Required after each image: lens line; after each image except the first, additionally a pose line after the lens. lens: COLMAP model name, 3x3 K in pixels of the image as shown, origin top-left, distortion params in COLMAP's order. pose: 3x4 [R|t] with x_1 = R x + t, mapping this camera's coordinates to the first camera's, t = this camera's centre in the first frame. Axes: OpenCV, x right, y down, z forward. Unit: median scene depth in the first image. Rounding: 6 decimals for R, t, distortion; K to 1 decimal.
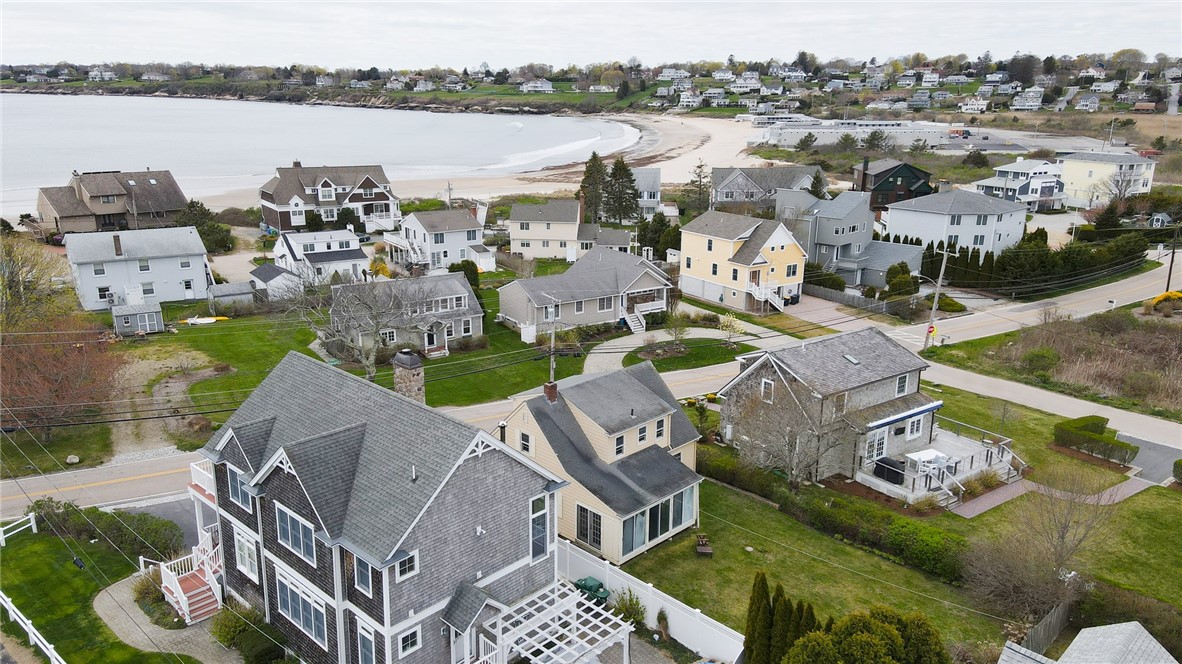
lens RADIAL K [[845.2, 0, 587.1], [0, 845.2, 335.9], [0, 0, 1]] dist [0.242064, -0.247492]
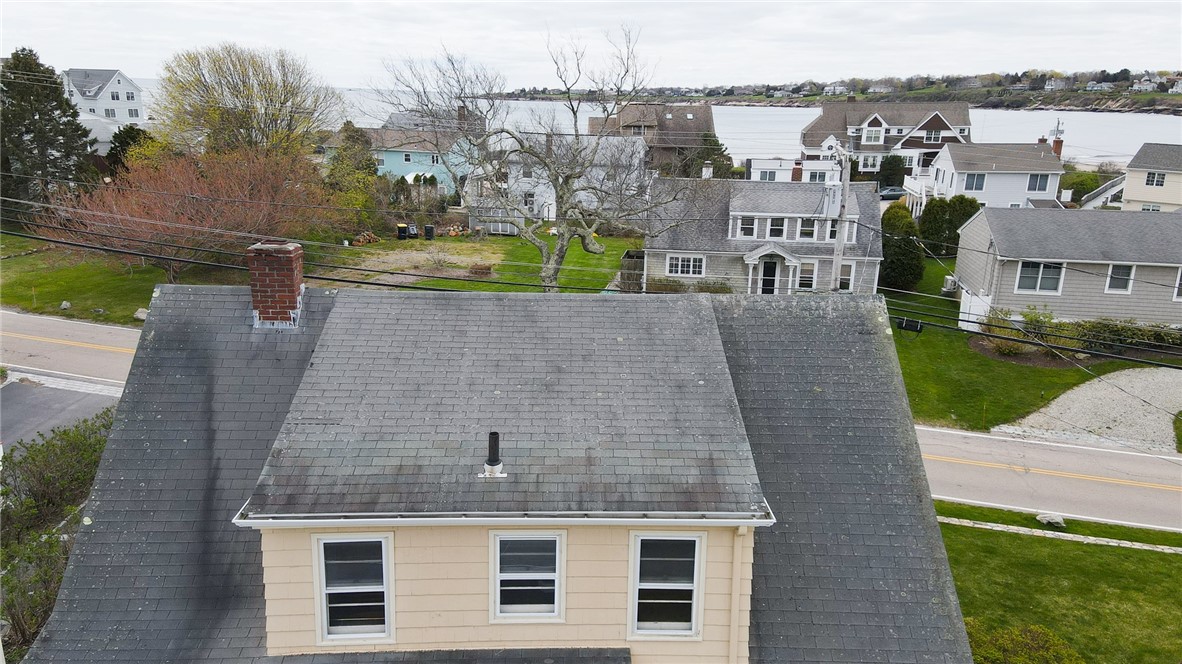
lens RADIAL K [[845.2, 0, 587.1], [0, 845.2, 335.9], [0, 0, 1]] dist [0.242064, -0.247492]
pose [[0.722094, 0.191981, -0.664623, 0.164322], [-0.204878, 0.976971, 0.059612, 0.038881], [0.660761, 0.093121, 0.744797, 0.709939]]
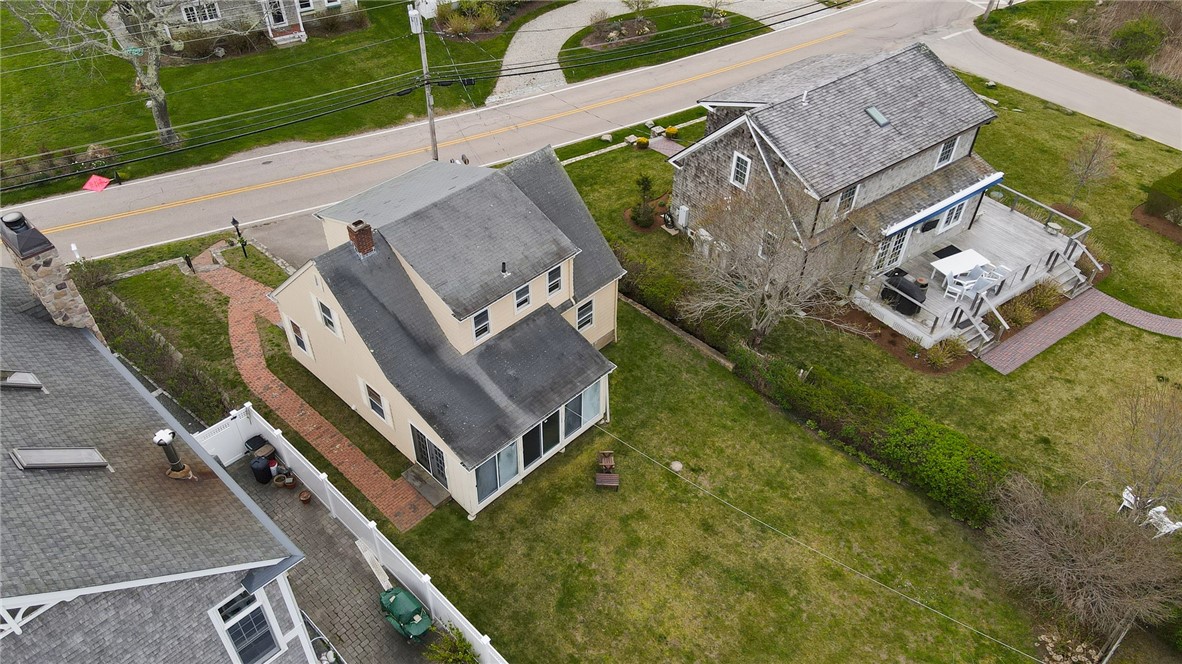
lens RADIAL K [[845.2, 0, 587.1], [0, 845.2, 335.9], [0, 0, 1]] dist [0.242064, -0.247492]
pose [[0.999987, 0.003783, 0.003274, 0.091853], [-0.004840, 0.897196, 0.441606, -0.112040], [-0.001267, -0.441616, 0.897203, 0.354300]]
